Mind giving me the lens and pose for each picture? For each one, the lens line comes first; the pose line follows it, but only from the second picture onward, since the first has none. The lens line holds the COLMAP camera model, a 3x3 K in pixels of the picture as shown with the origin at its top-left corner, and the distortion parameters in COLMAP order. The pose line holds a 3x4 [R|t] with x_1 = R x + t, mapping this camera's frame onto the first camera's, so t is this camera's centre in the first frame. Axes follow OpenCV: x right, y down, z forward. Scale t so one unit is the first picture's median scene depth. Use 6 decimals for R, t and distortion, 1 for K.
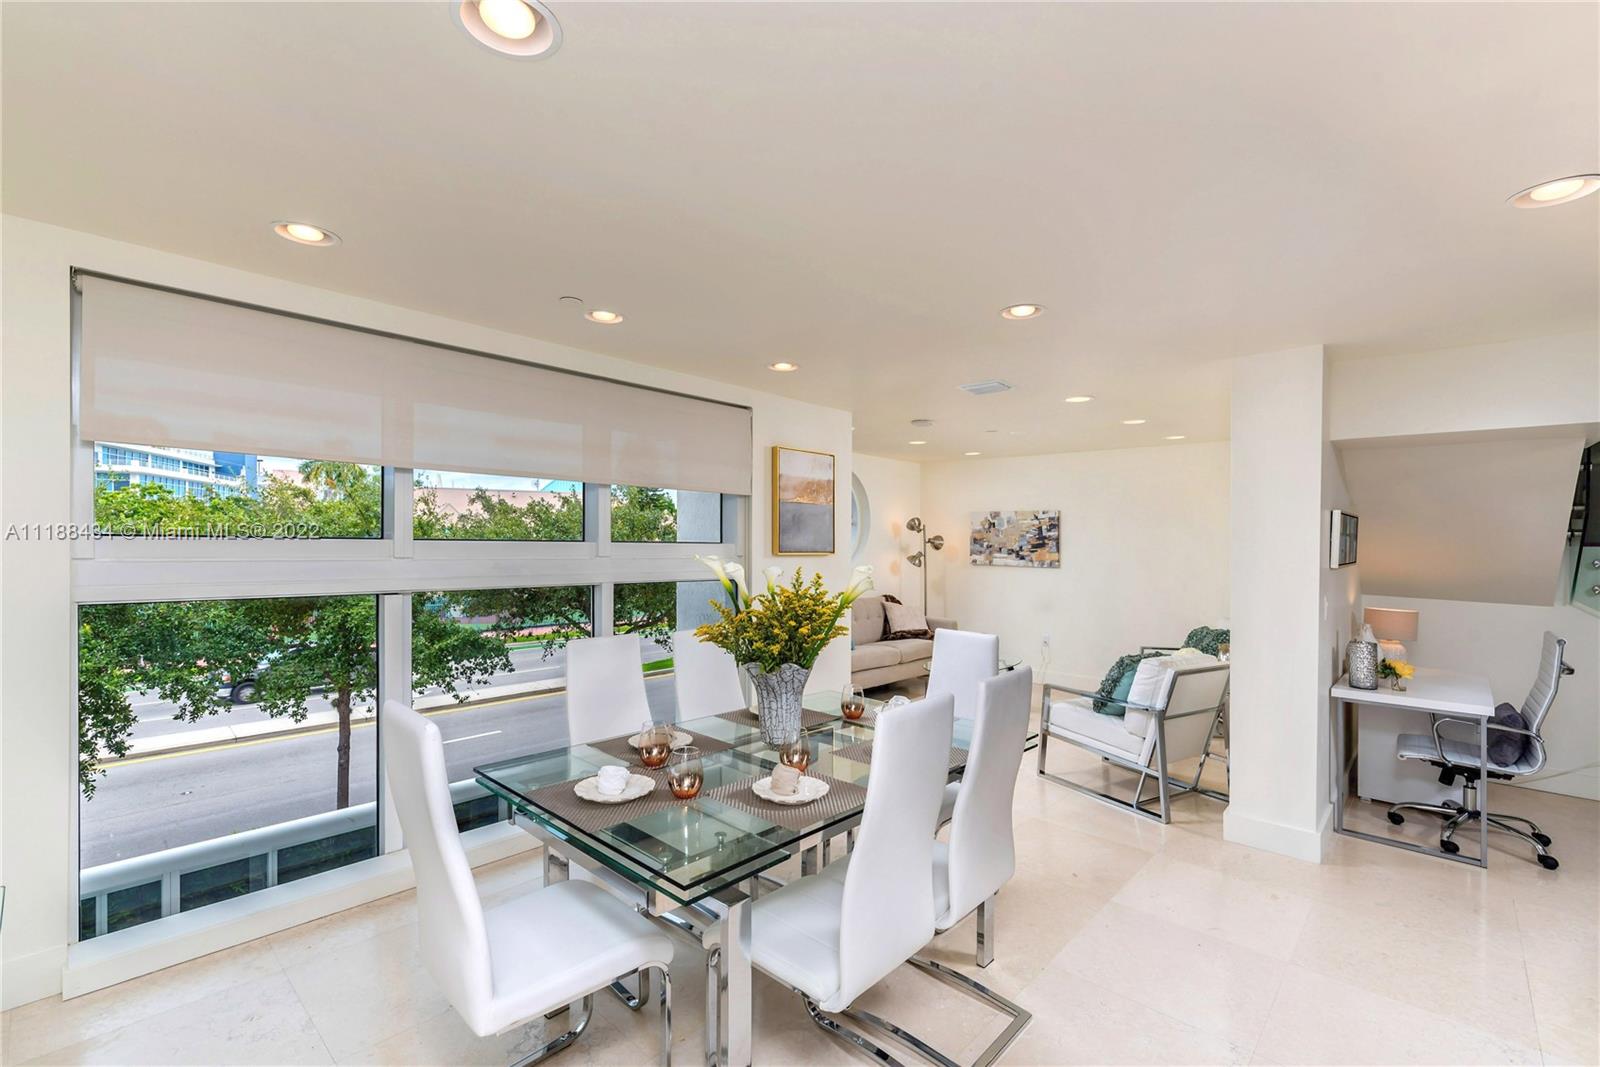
lens RADIAL K [[696.3, 0, 792.8], [0, 696.3, 544.9], [0, 0, 1]] dist [-0.003105, -0.000602]
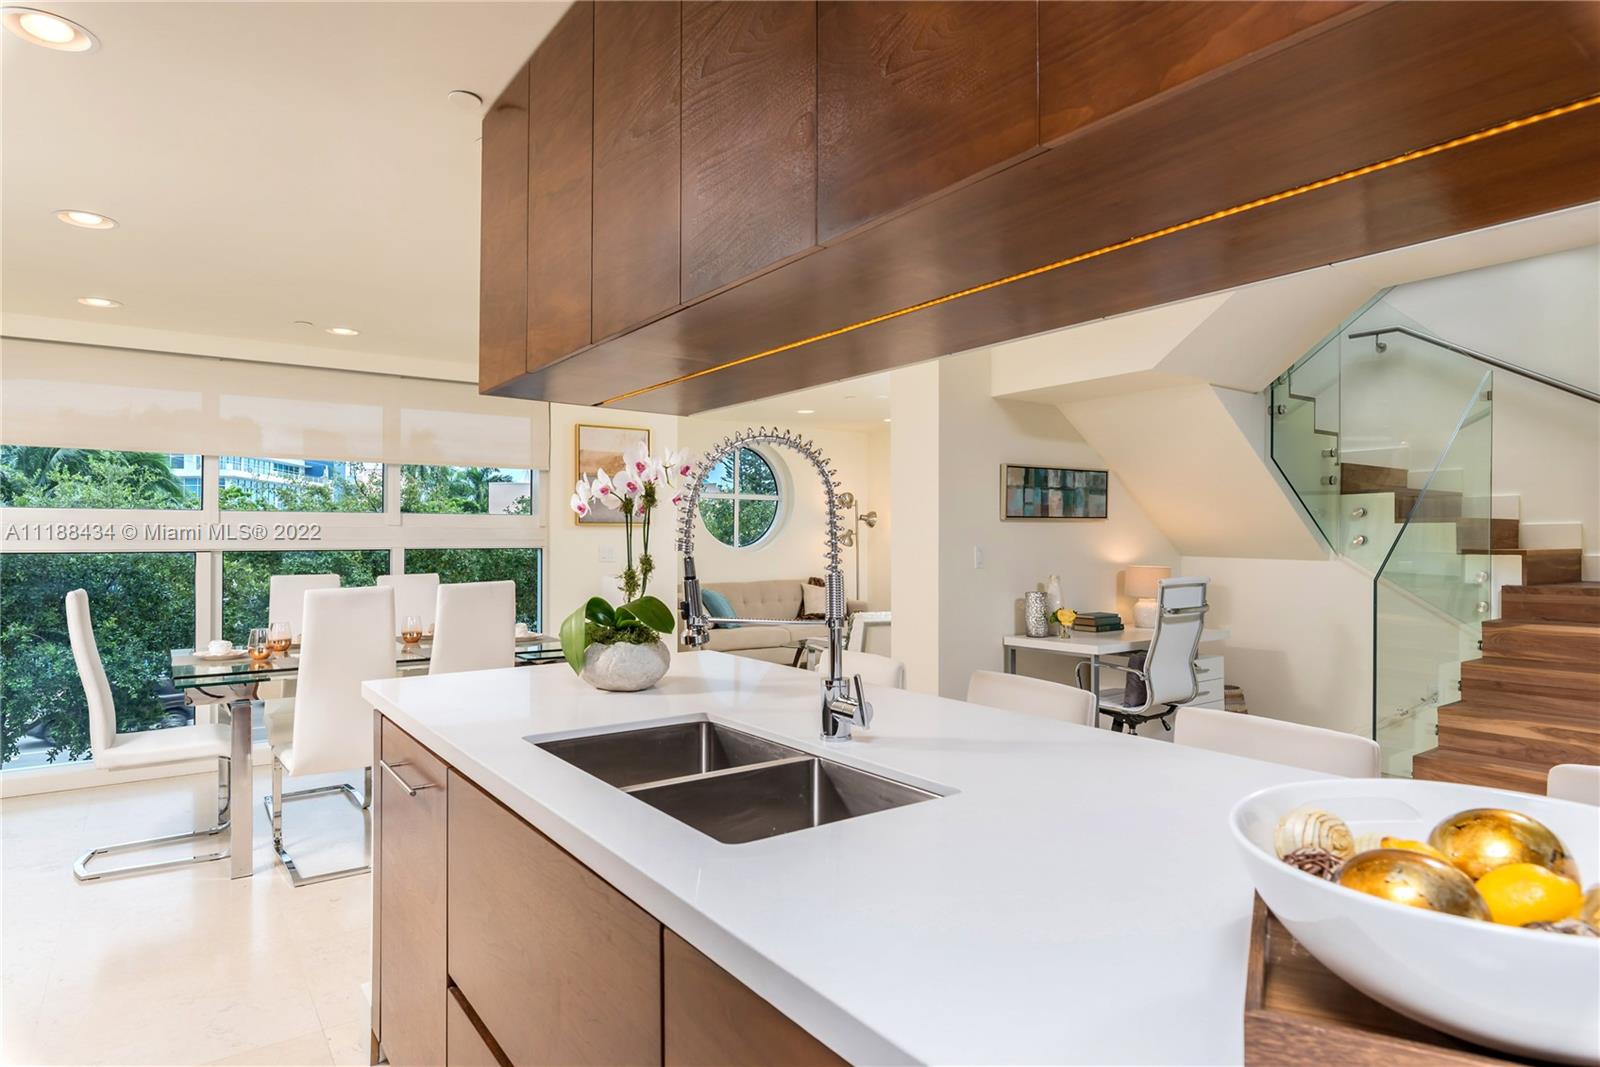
lens RADIAL K [[897.2, 0, 786.5], [0, 897.2, 536.4], [0, 0, 1]] dist [-0.004857, -0.001398]
pose [[0.978952, -0.017466, -0.203342, 0.356463], [0.015103, 0.999799, -0.013164, 0.034308], [0.203531, 0.009816, 0.979019, -0.176118]]
